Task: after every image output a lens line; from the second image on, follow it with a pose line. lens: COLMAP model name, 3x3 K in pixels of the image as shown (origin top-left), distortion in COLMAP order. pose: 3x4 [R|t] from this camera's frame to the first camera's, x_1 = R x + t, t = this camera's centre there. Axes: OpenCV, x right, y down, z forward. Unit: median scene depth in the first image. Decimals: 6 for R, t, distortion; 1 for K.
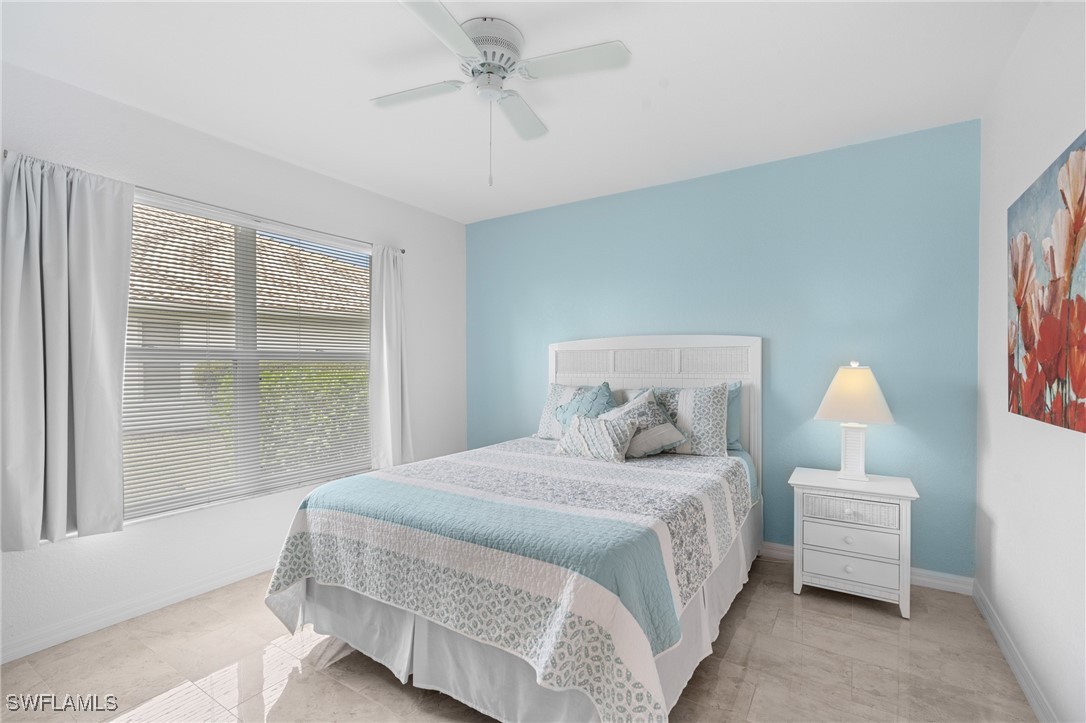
lens RADIAL K [[494.1, 0, 543.0], [0, 494.1, 361.5], [0, 0, 1]] dist [-0.003692, -0.000404]
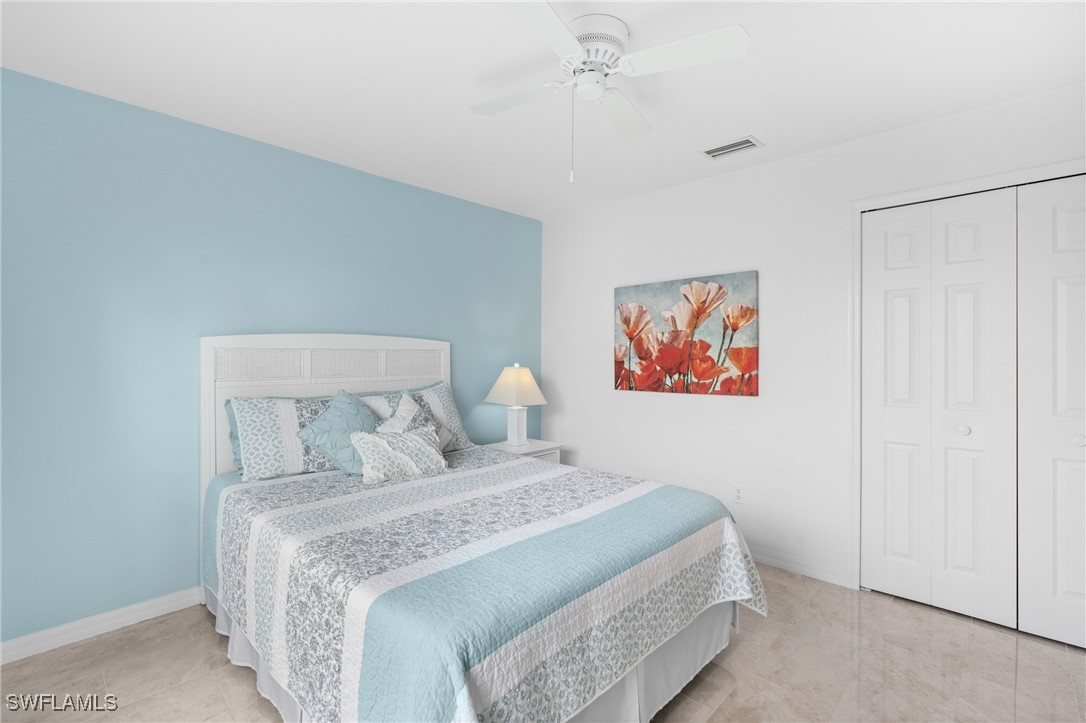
lens RADIAL K [[477.2, 0, 541.4], [0, 477.2, 352.0], [0, 0, 1]] dist [-0.000077, -0.000045]
pose [[0.211002, 0.011550, 0.977417, -1.059593], [-0.008655, 0.999913, -0.009948, -0.029402], [-0.977447, -0.006361, 0.211083, 0.923530]]
